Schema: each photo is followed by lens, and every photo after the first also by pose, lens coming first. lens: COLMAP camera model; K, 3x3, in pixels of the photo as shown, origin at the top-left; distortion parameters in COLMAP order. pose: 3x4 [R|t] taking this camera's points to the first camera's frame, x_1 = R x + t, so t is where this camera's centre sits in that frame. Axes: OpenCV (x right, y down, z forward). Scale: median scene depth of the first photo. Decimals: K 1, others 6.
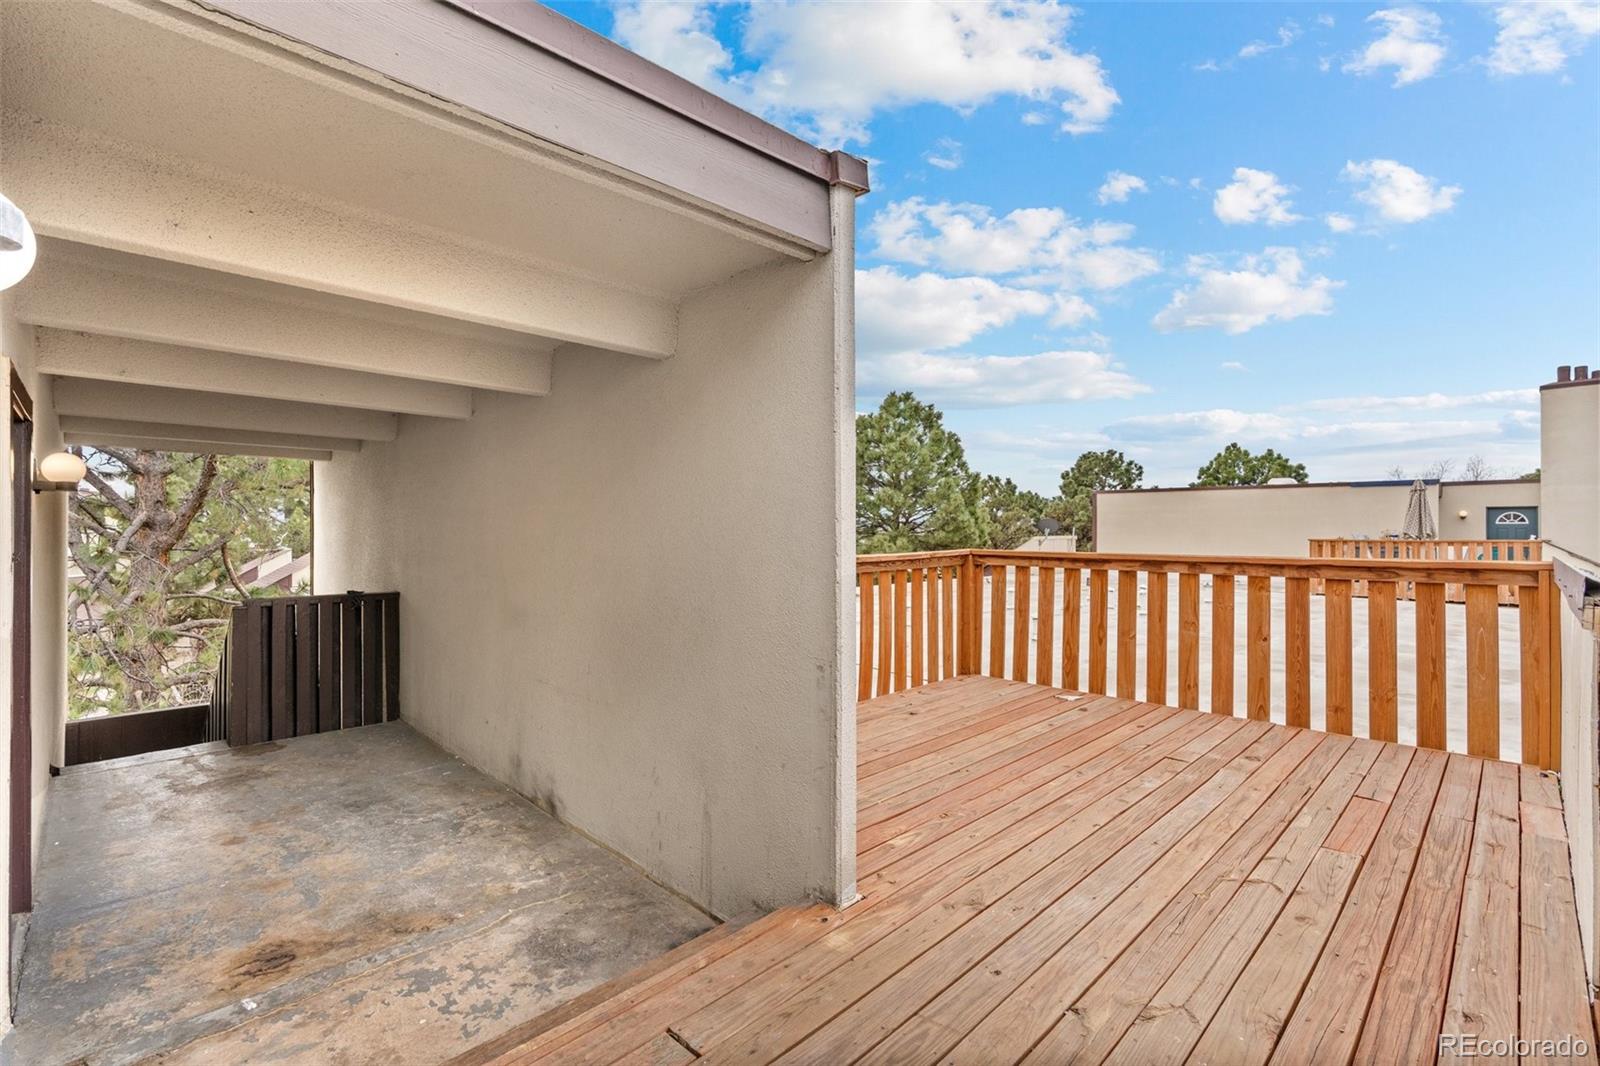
lens RADIAL K [[721.2, 0, 807.7], [0, 721.2, 531.4], [0, 0, 1]] dist [-0.009326, -0.000412]
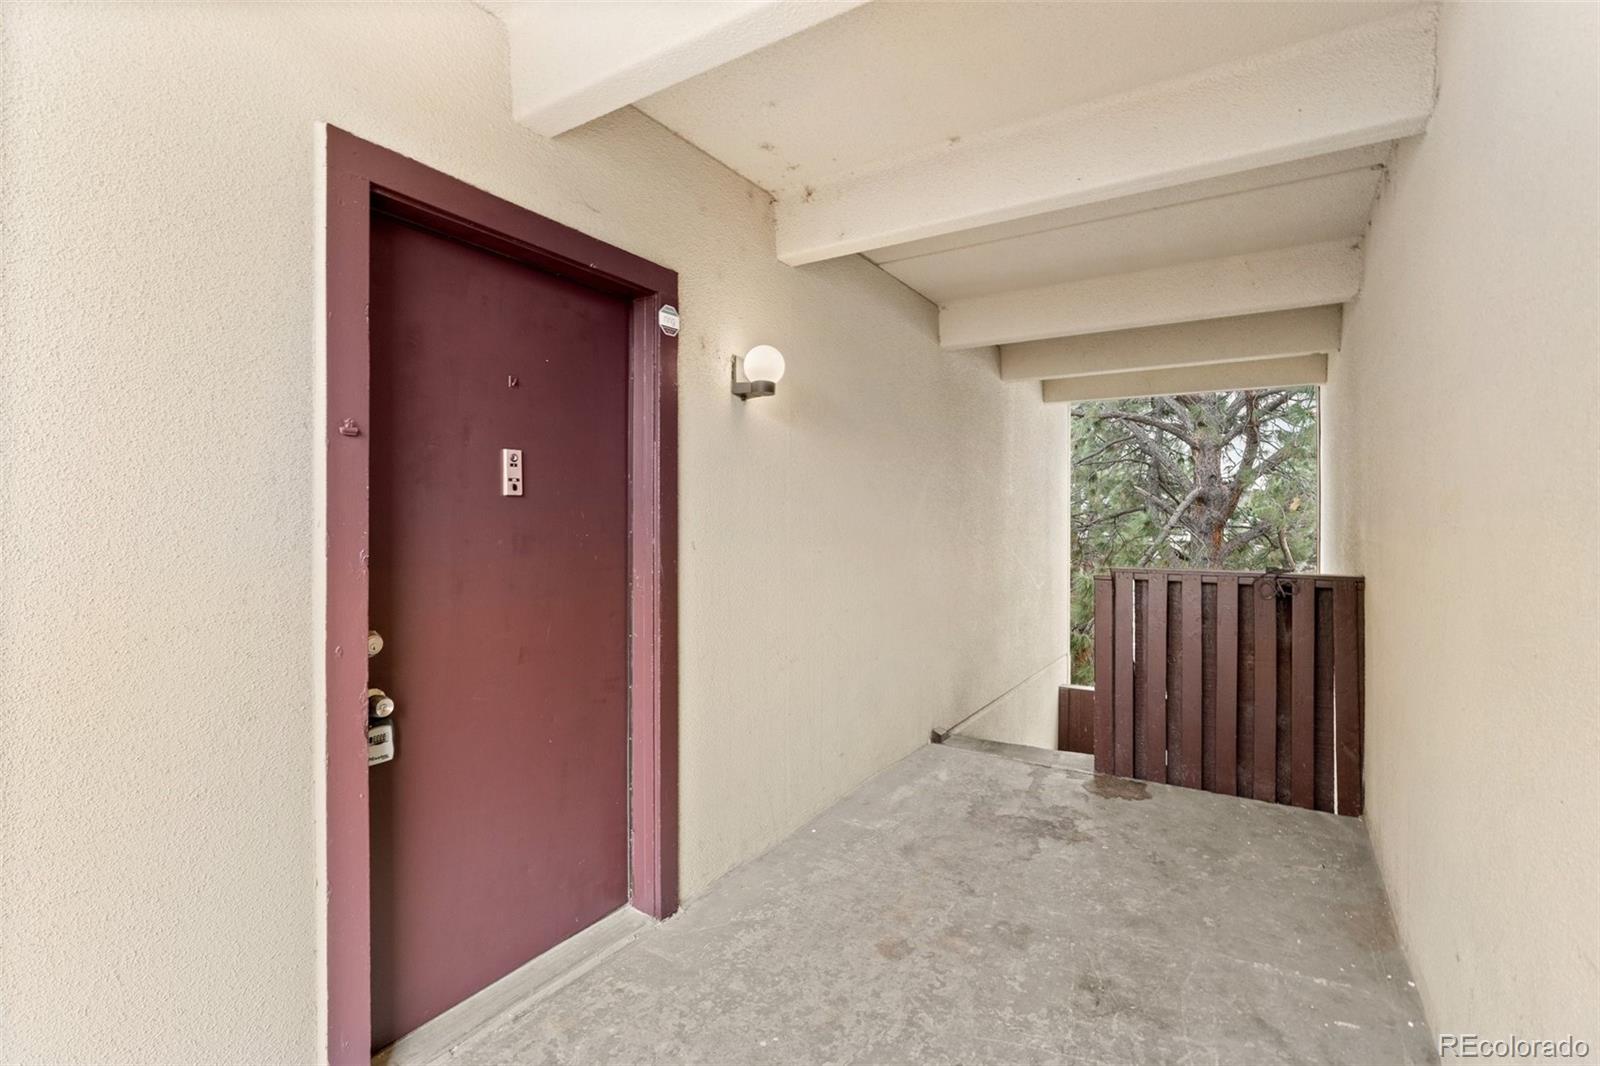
lens RADIAL K [[721.2, 0, 804.8], [0, 721.2, 527.0], [0, 0, 1]] dist [-0.009326, -0.000412]
pose [[0.207790, -0.000691, -0.978173, -0.200495], [-0.001106, 0.999999, -0.000941, 0.072861], [0.978173, 0.001278, 0.207789, 0.681732]]
